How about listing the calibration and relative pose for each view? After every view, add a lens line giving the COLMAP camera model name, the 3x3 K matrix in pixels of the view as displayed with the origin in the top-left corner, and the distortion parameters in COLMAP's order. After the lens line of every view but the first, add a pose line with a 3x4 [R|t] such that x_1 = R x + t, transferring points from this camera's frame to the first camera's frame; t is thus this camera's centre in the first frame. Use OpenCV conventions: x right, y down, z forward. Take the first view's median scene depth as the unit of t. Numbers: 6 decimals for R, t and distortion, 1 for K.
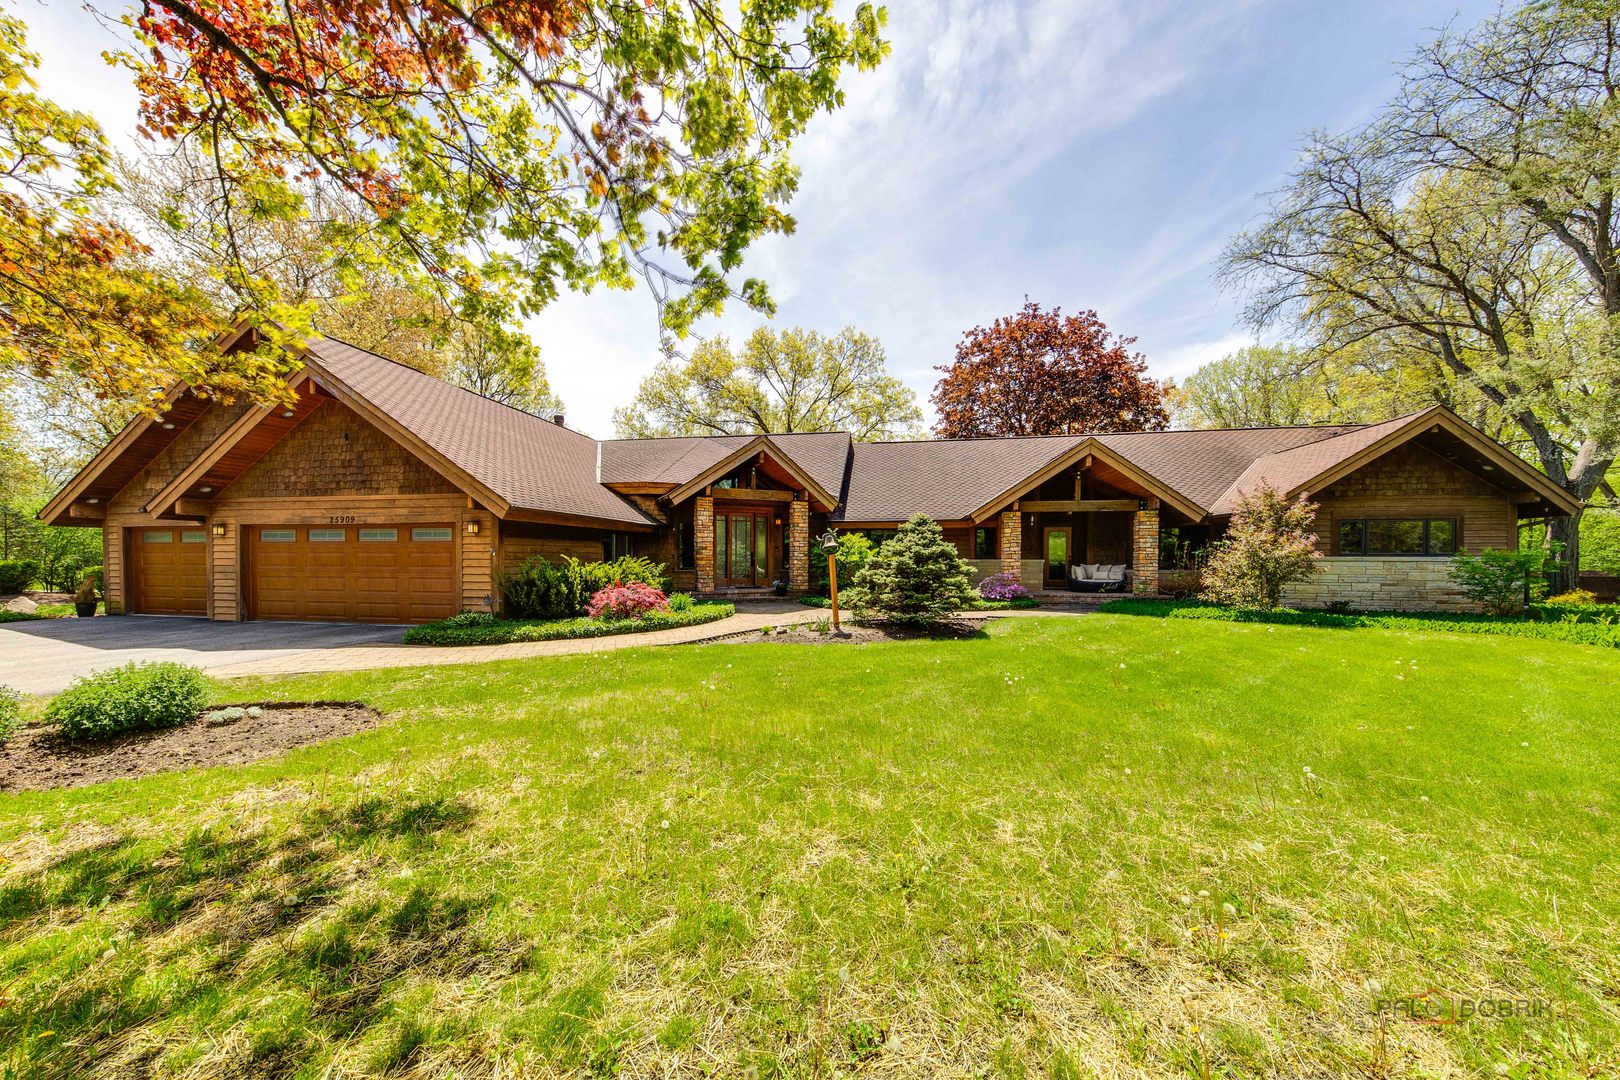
lens RADIAL K [[795.4, 0, 809.2], [0, 795.4, 531.5], [0, 0, 1]] dist [0.023092, -0.000244]
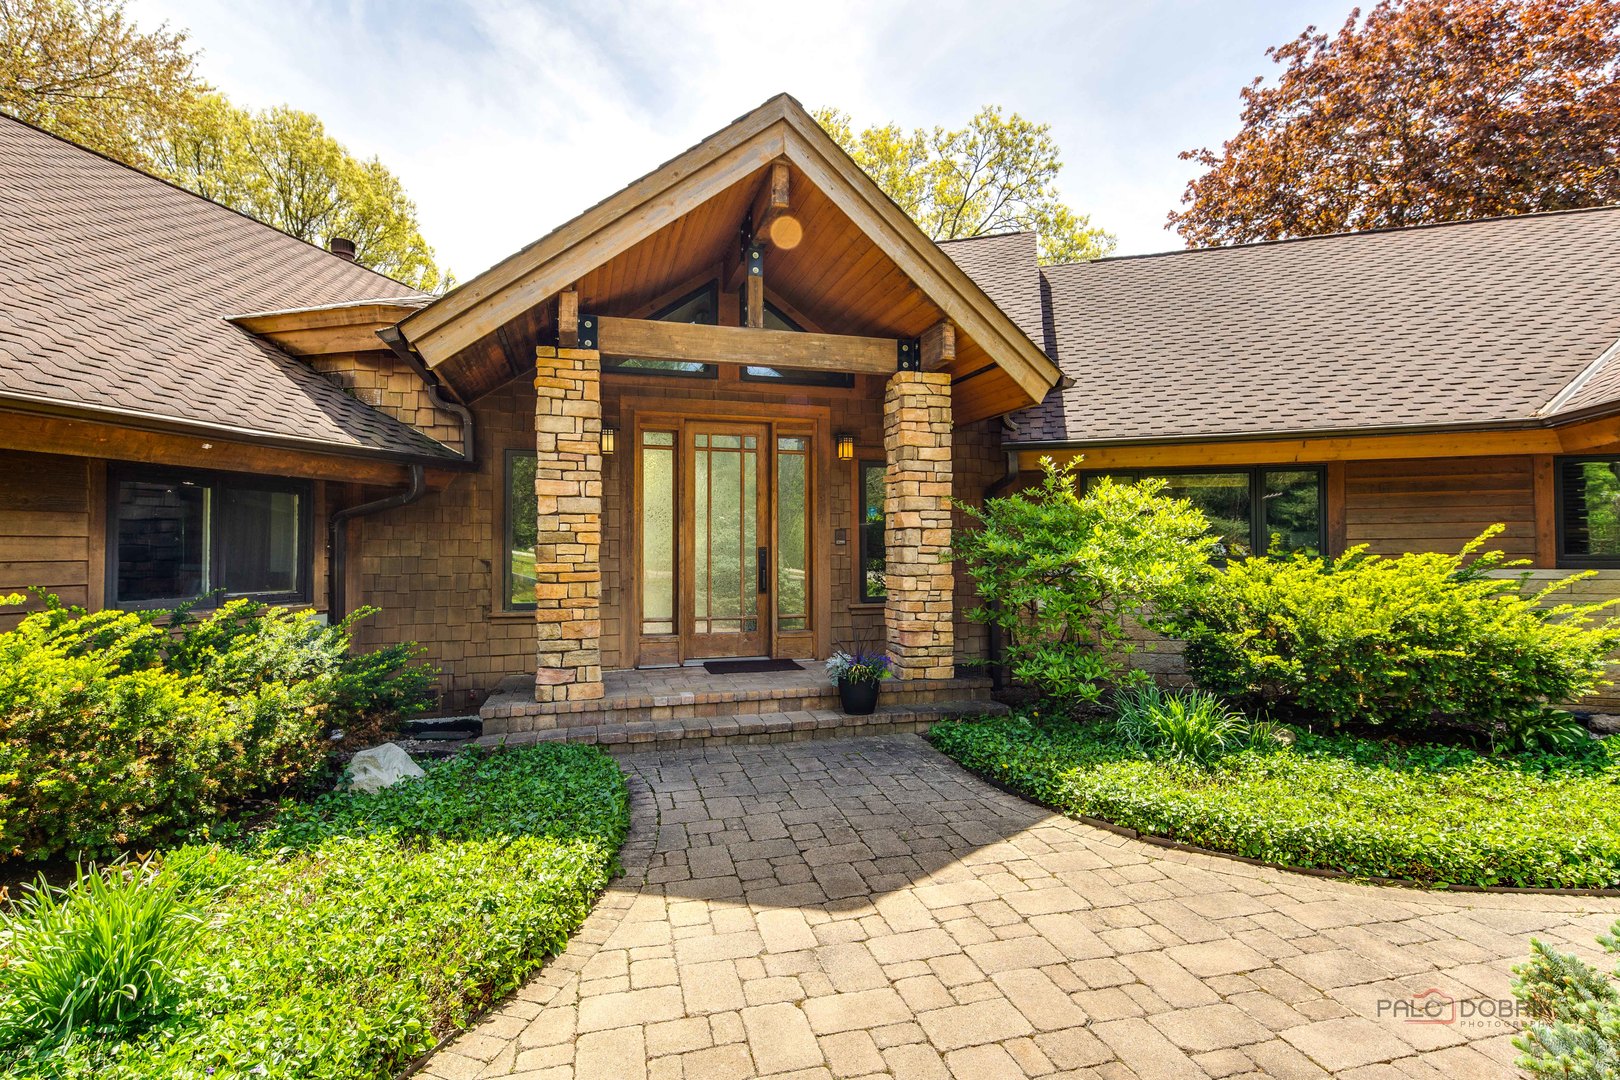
lens RADIAL K [[795.4, 0, 809.2], [0, 795.4, 531.5], [0, 0, 1]] dist [0.023092, -0.000244]
pose [[0.995375, -0.003199, -0.096013, -0.024354], [0.004351, 0.999921, 0.011793, 0.014773], [0.095967, -0.012156, 0.995310, 0.715663]]
